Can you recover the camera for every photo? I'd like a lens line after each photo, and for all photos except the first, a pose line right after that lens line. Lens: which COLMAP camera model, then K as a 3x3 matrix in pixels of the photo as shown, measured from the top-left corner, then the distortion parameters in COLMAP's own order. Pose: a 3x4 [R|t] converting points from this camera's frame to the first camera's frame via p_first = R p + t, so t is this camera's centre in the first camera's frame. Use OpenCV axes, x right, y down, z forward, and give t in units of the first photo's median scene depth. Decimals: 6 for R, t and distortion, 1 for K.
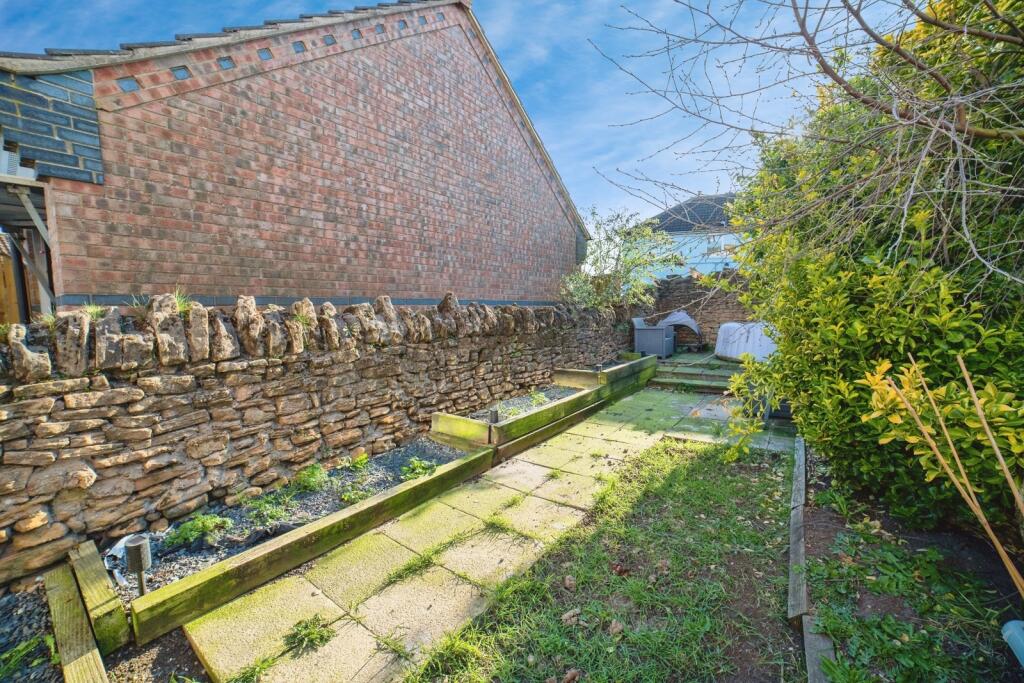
lens RADIAL K [[404.7, 0, 513.7], [0, 404.7, 342.7], [0, 0, 1]] dist [-0.024412, -0.000081]
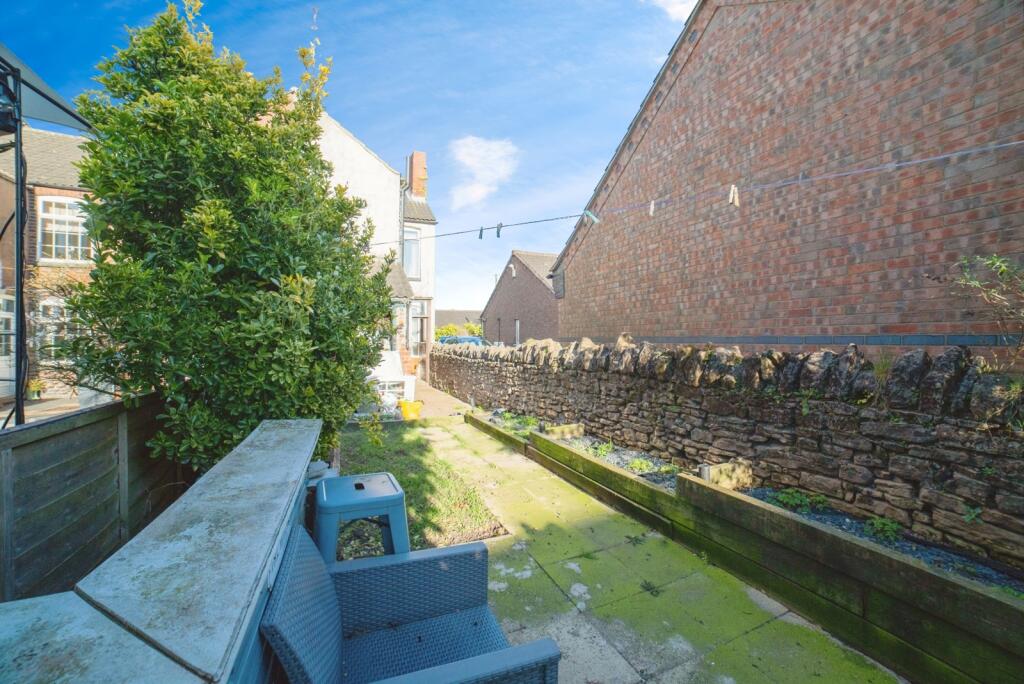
lens RADIAL K [[439.2, 0, 514.5], [0, 439.2, 346.5], [0, 0, 1]] dist [0.021893, 0.002081]
pose [[-0.499345, 0.024135, -0.866067, 0.959527], [-0.068215, 0.995414, 0.067070, -0.135348], [0.863714, 0.092570, -0.495408, 1.235043]]
